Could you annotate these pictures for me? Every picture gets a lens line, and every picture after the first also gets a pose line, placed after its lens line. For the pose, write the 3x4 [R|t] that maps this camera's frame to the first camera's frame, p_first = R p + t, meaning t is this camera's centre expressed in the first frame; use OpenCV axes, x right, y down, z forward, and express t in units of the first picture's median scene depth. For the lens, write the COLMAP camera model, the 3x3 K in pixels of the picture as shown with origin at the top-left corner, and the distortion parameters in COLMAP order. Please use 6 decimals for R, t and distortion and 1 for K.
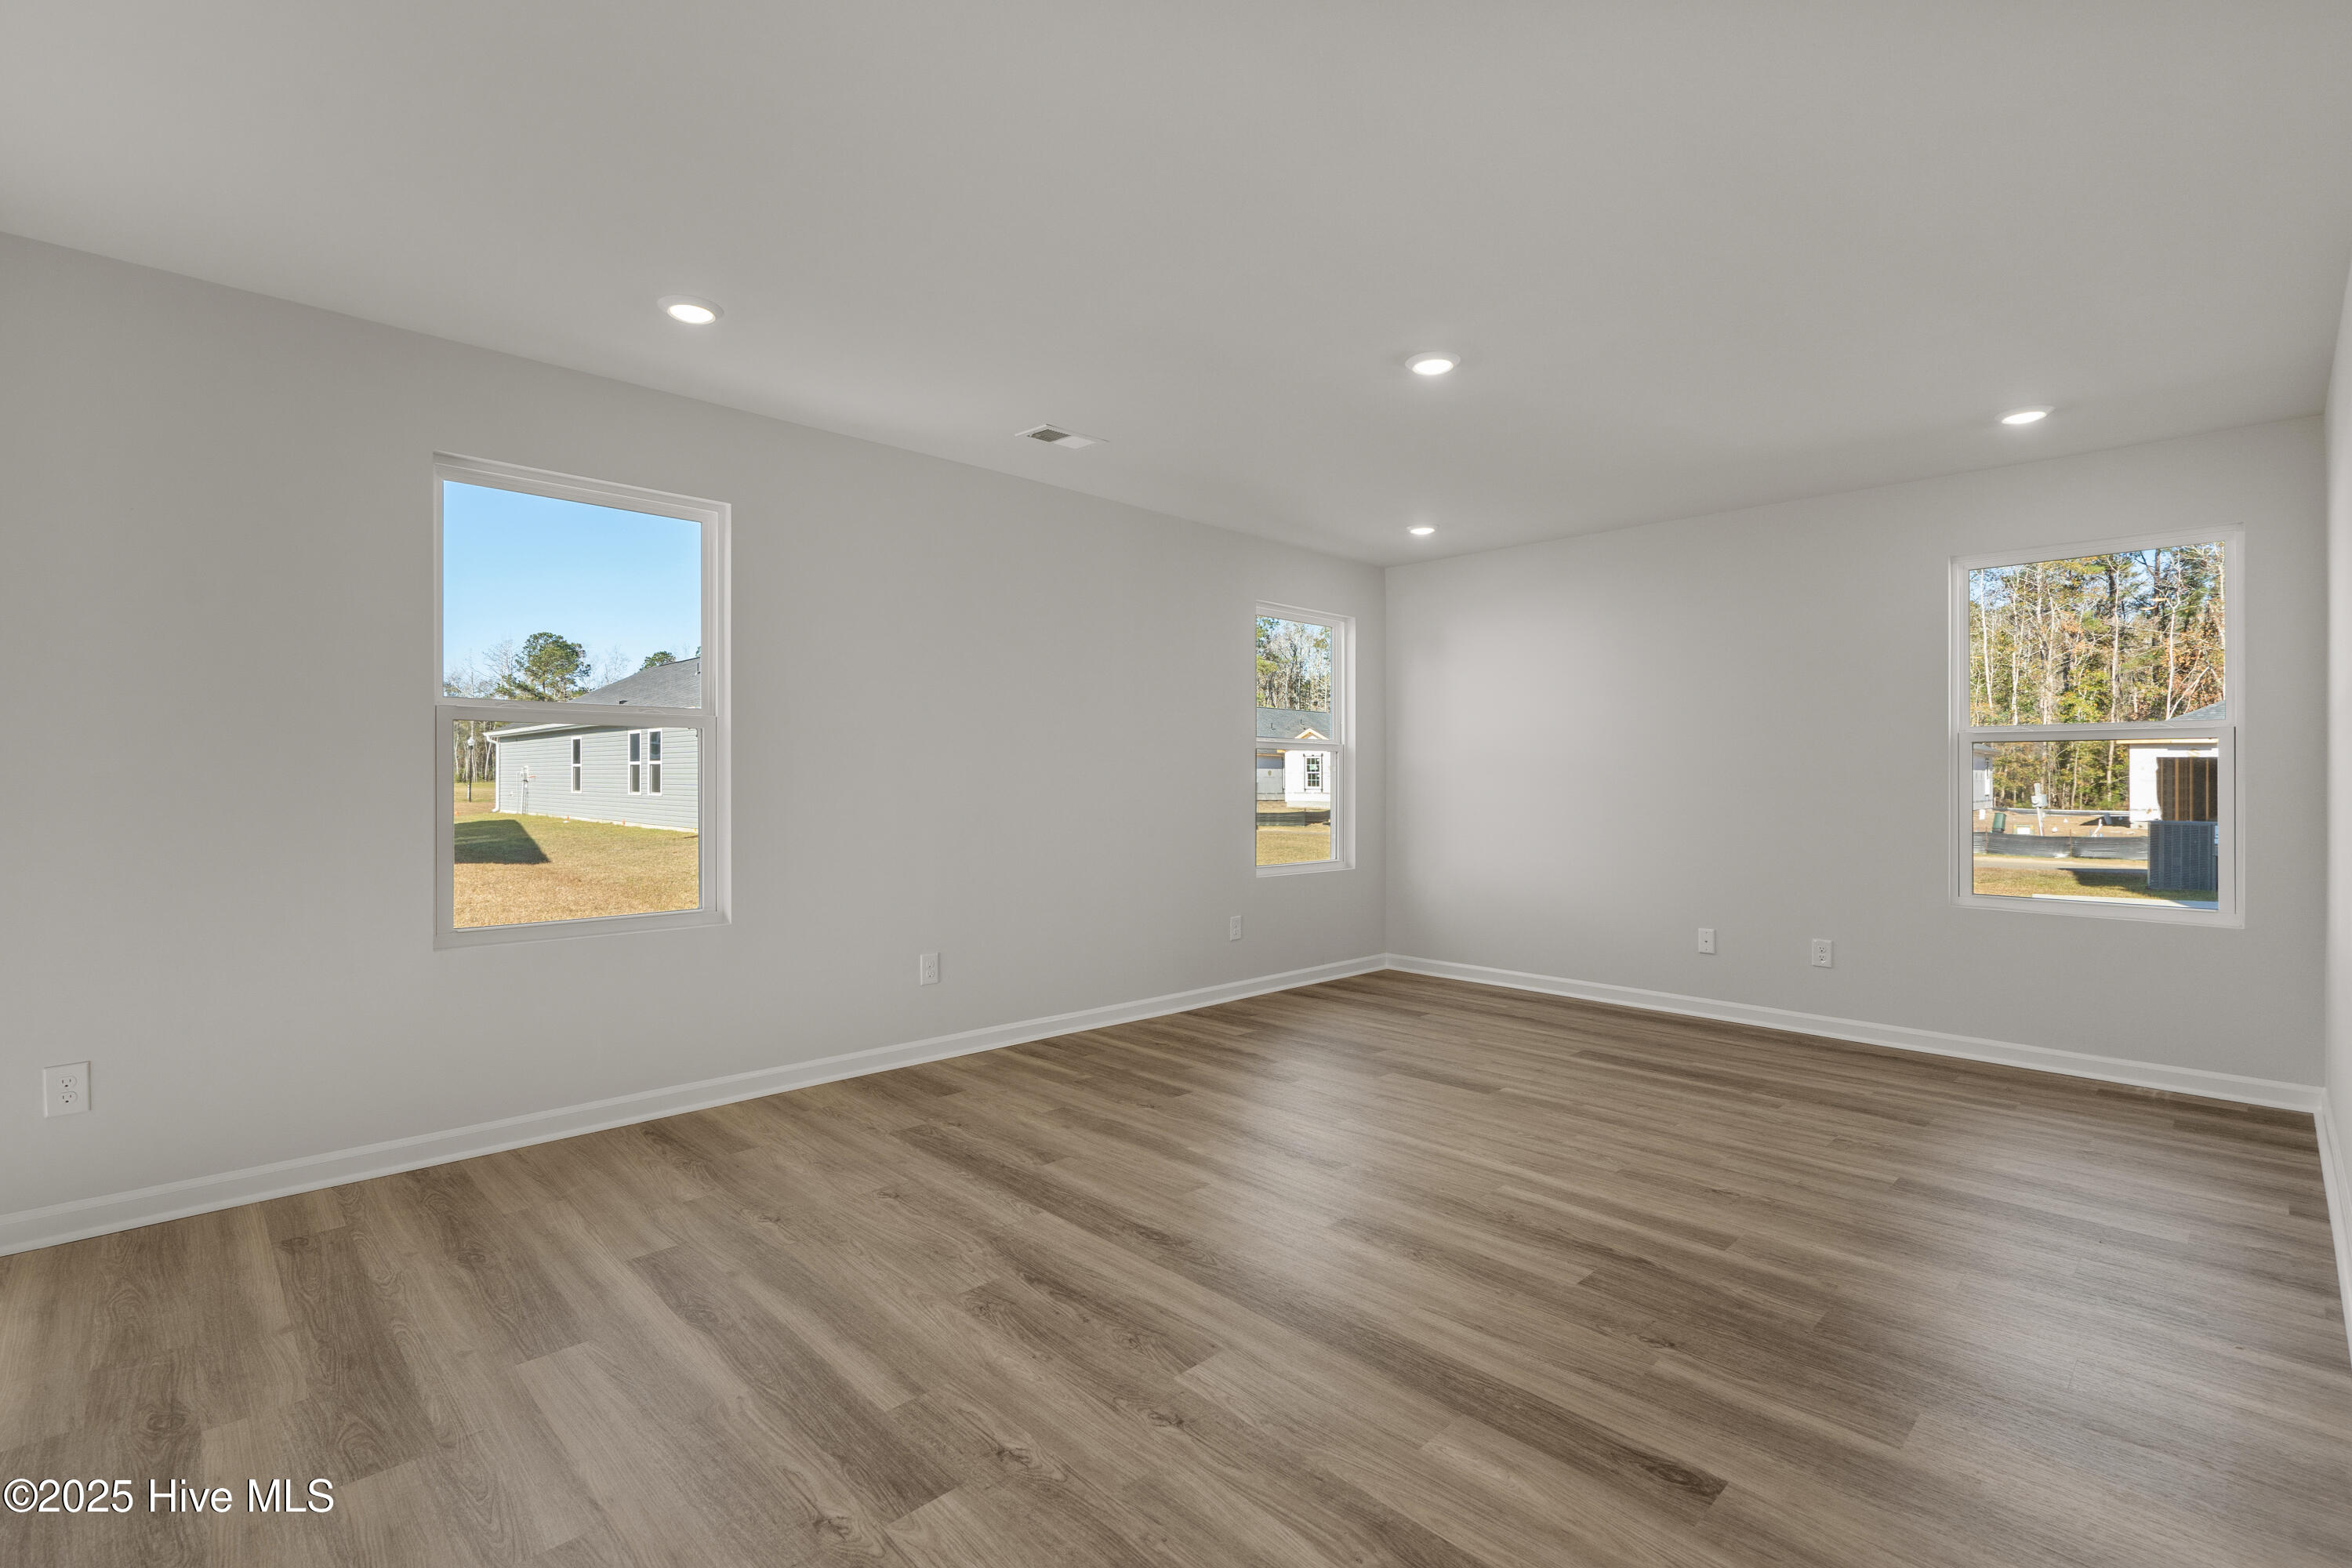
lens RADIAL K [[1056.8, 0, 1176.0], [0, 1056.8, 784.0], [0, 0, 1]] dist [-0.001132, 0.000091]
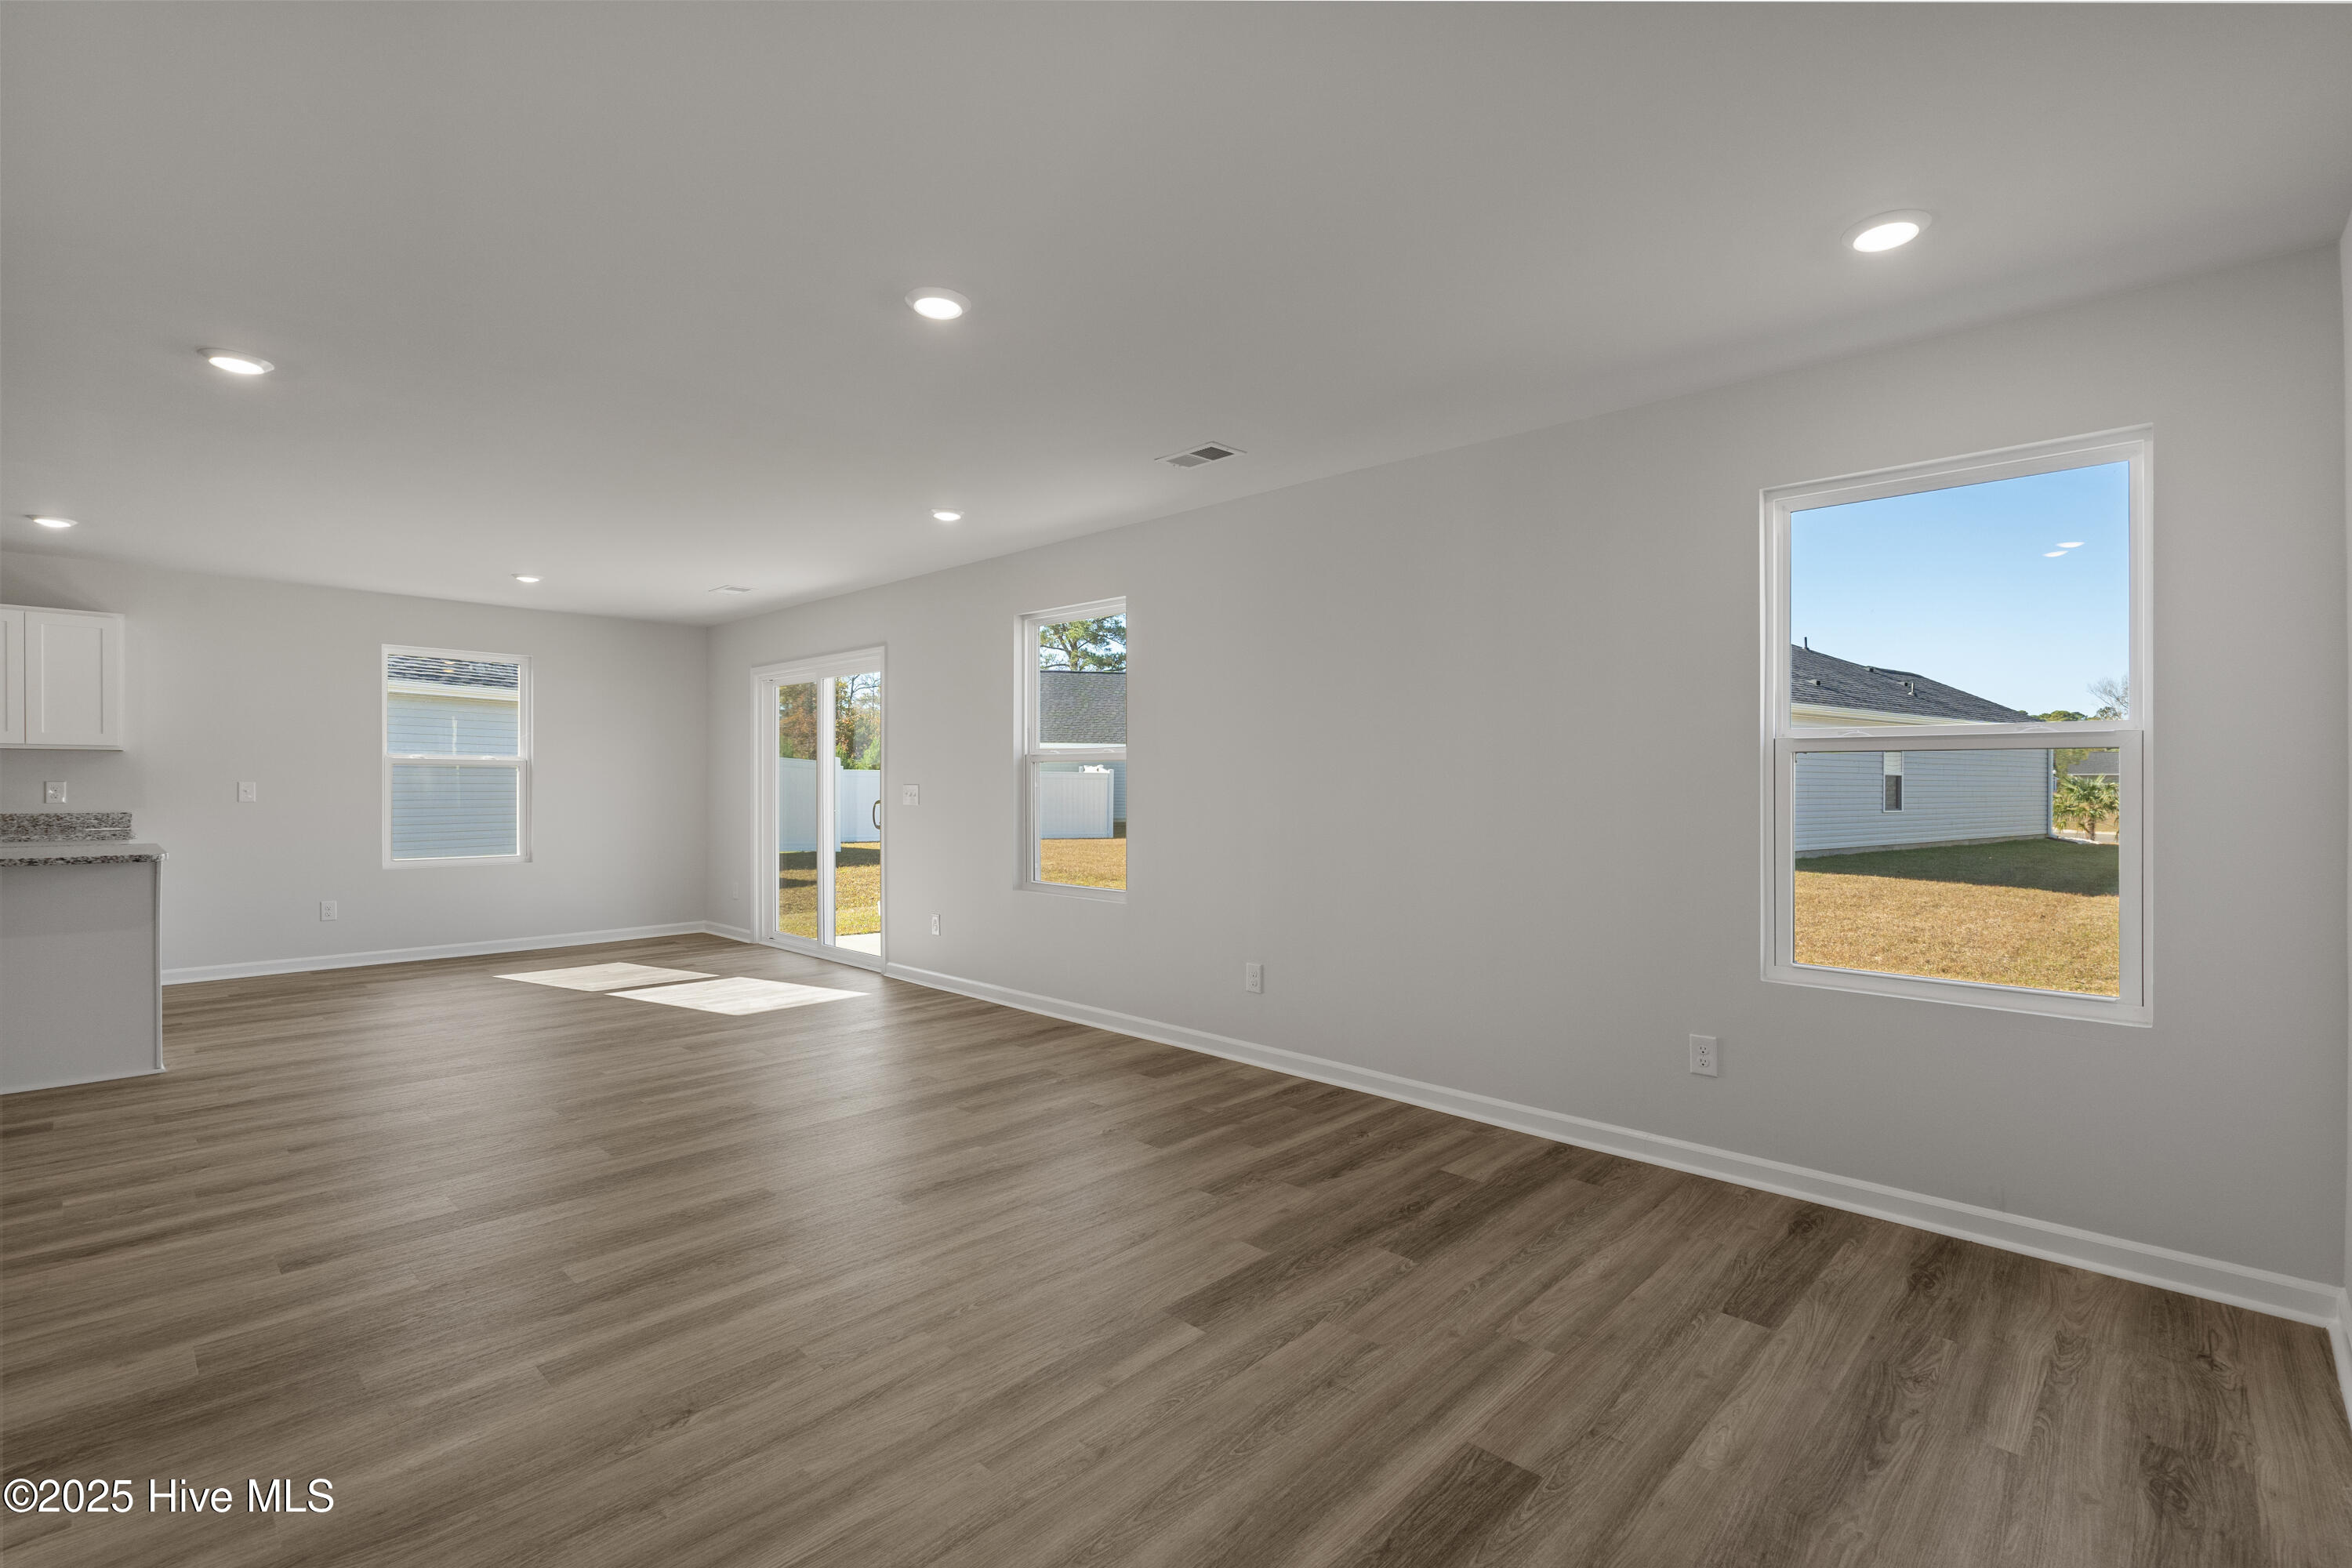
lens RADIAL K [[1056.8, 0, 1176.0], [0, 1056.8, 784.0], [0, 0, 1]] dist [-0.001132, 0.000091]
pose [[0.038719, -0.002784, -0.999246, 0.893515], [-0.004482, 0.999986, -0.002959, -0.016764], [0.999240, 0.004594, 0.038706, 0.951553]]
